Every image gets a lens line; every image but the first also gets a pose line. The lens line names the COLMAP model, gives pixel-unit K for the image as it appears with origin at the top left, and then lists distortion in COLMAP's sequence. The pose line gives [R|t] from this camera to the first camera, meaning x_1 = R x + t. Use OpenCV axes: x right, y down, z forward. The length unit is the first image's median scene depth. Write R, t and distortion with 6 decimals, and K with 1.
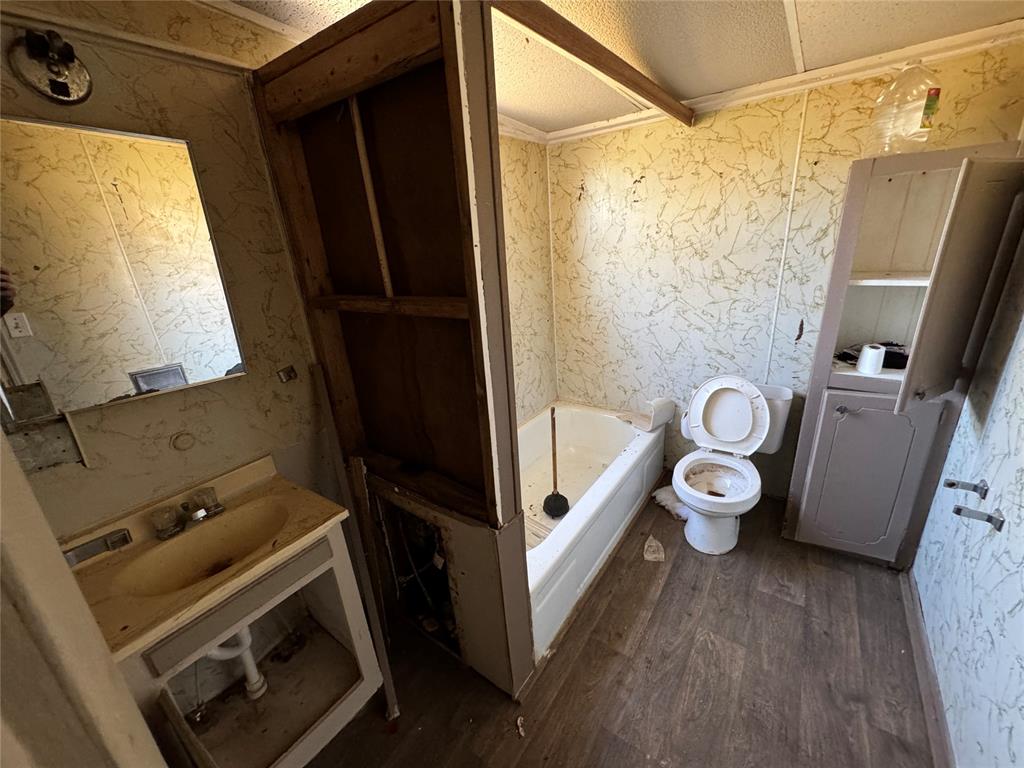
lens RADIAL K [[410.1, 0, 511.4], [0, 410.1, 384.1], [0, 0, 1]] dist [-0.000413, 0.000243]
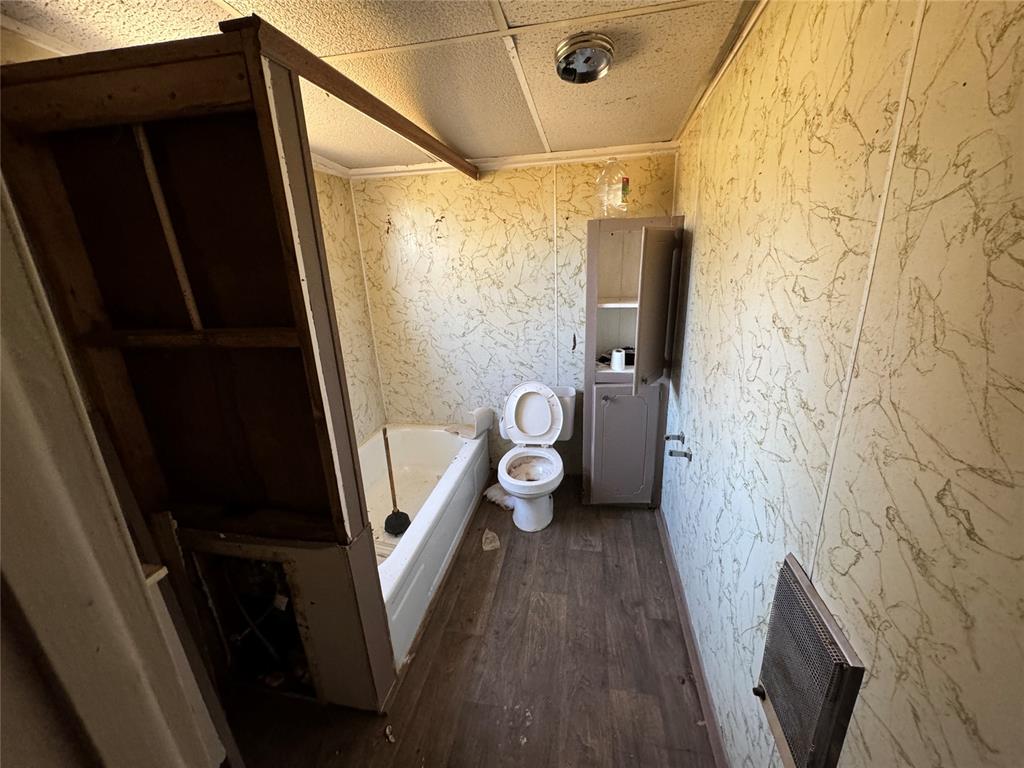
lens RADIAL K [[410.1, 0, 511.9], [0, 410.1, 386.8], [0, 0, 1]] dist [-0.000413, 0.000243]
pose [[0.904366, -0.098969, 0.415124, -0.037995], [0.119693, 0.992518, -0.024130, 0.022378], [-0.409629, 0.071510, 0.909445, -0.119020]]
